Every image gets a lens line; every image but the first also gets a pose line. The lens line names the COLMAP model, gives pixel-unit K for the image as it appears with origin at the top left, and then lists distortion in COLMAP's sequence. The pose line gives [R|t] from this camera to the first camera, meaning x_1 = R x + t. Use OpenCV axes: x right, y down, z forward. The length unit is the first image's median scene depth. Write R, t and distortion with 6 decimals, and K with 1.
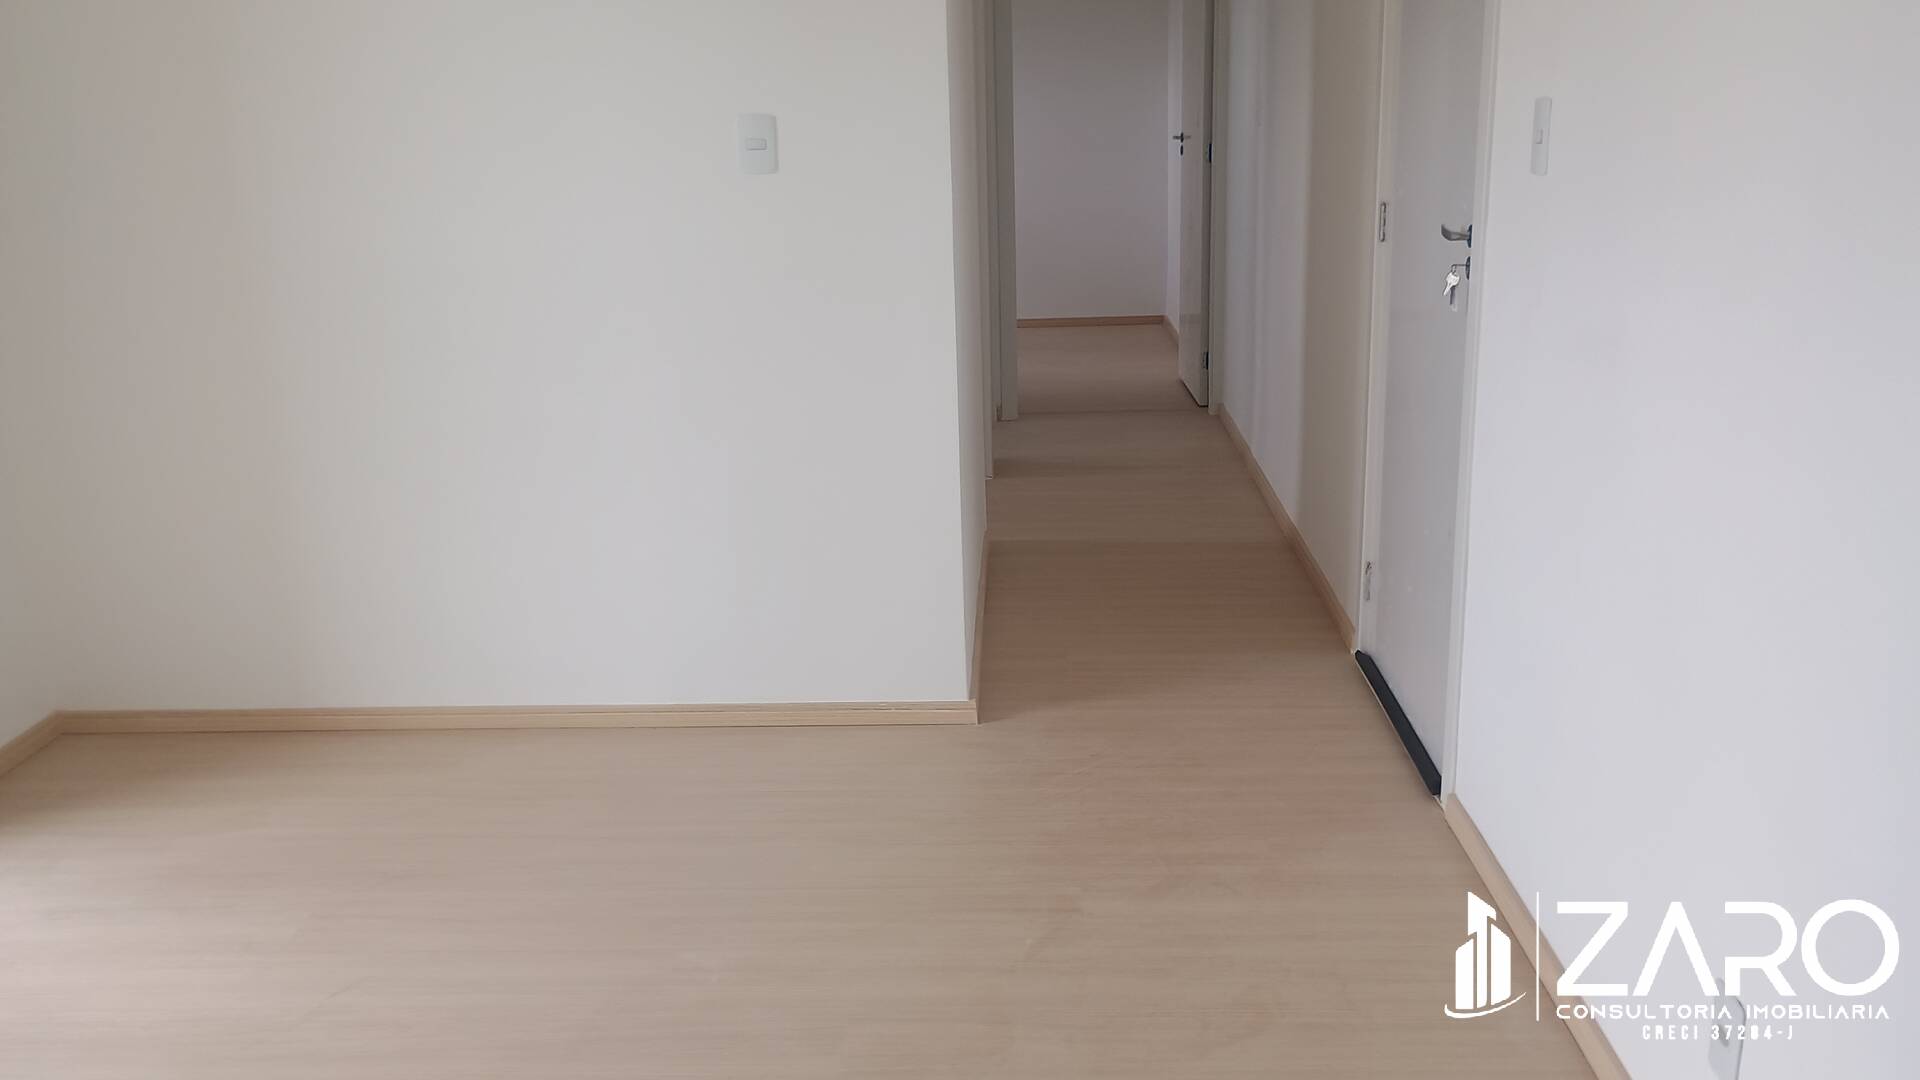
lens RADIAL K [[1677.3, 0, 965.5], [0, 1677.3, 538.1], [0, 0, 1]] dist [0.057103, -0.073052]
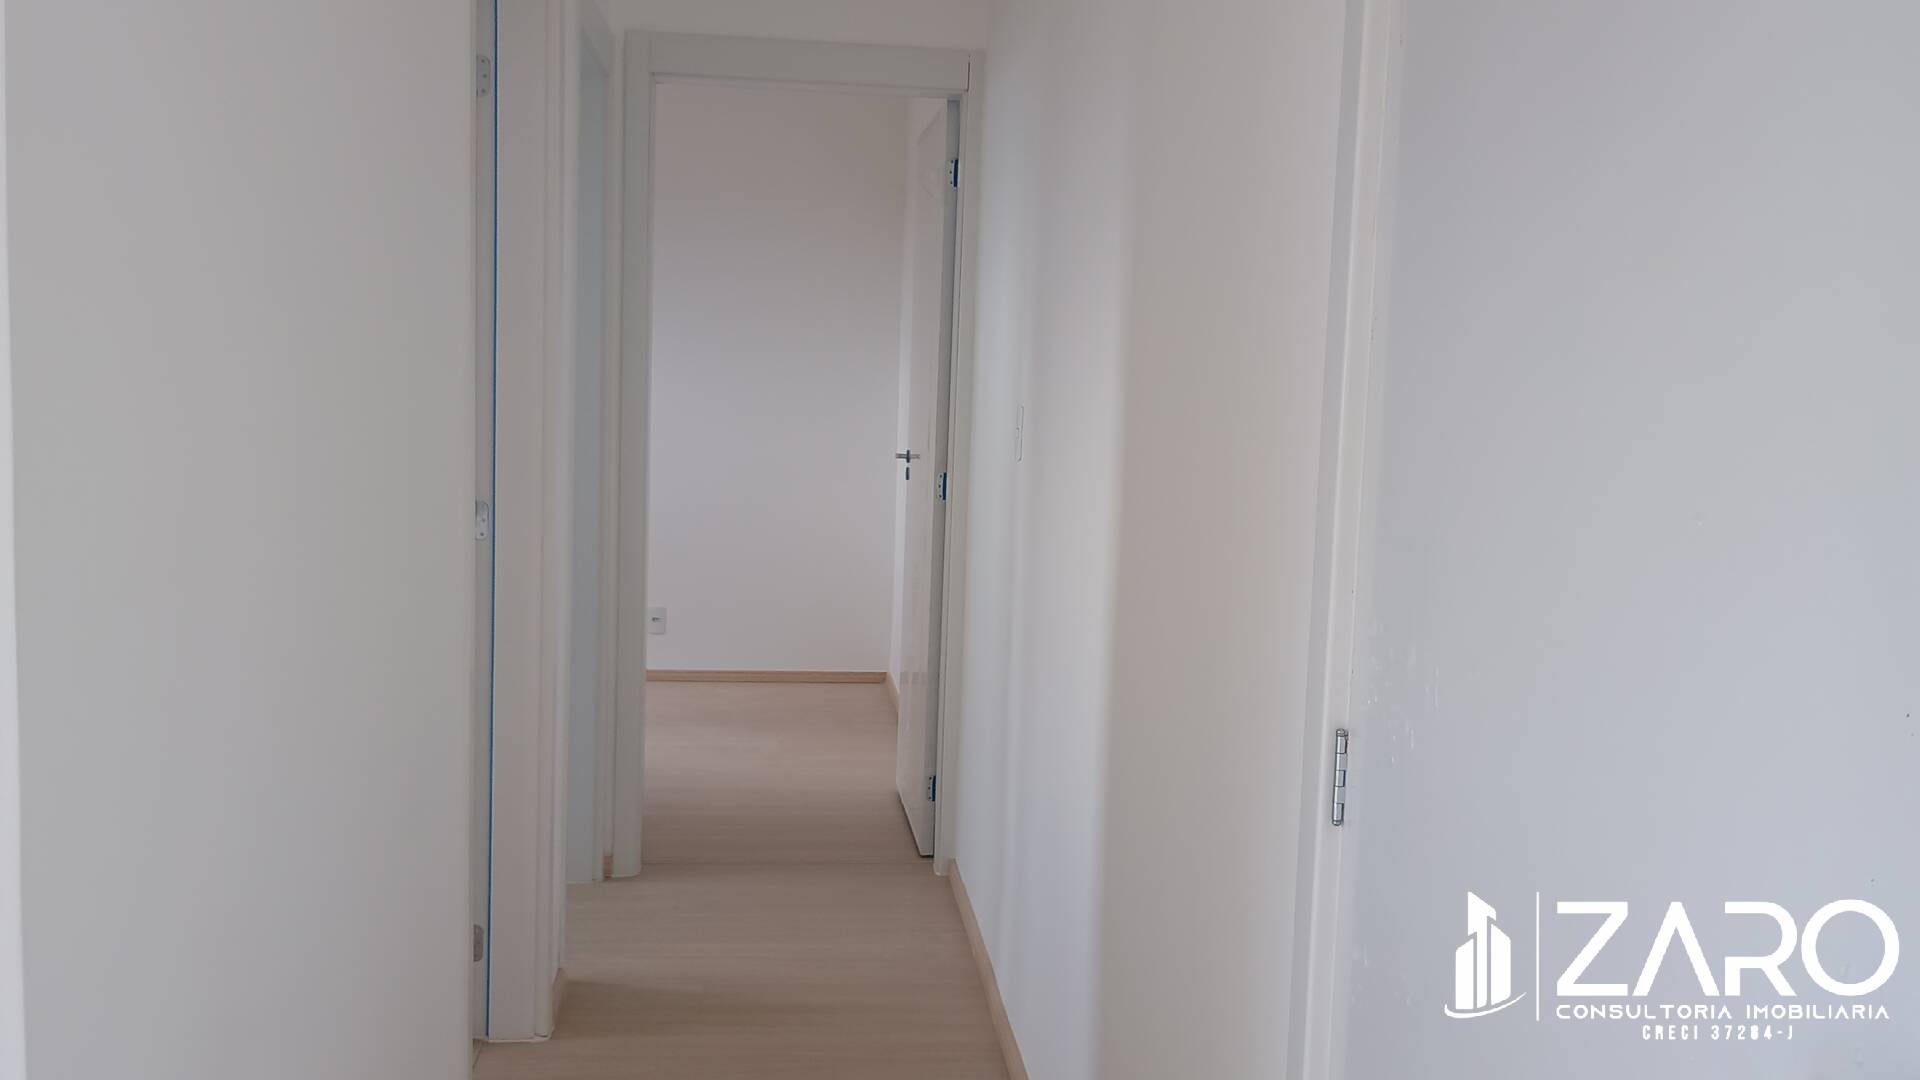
lens RADIAL K [[1677.3, 0, 965.5], [0, 1677.3, 538.1], [0, 0, 1]] dist [0.057103, -0.073052]
pose [[0.986699, 0.051635, 0.154139, 0.045321], [-0.026764, 0.986873, -0.159266, -0.092411], [-0.160339, 0.153022, 0.975129, 0.310186]]
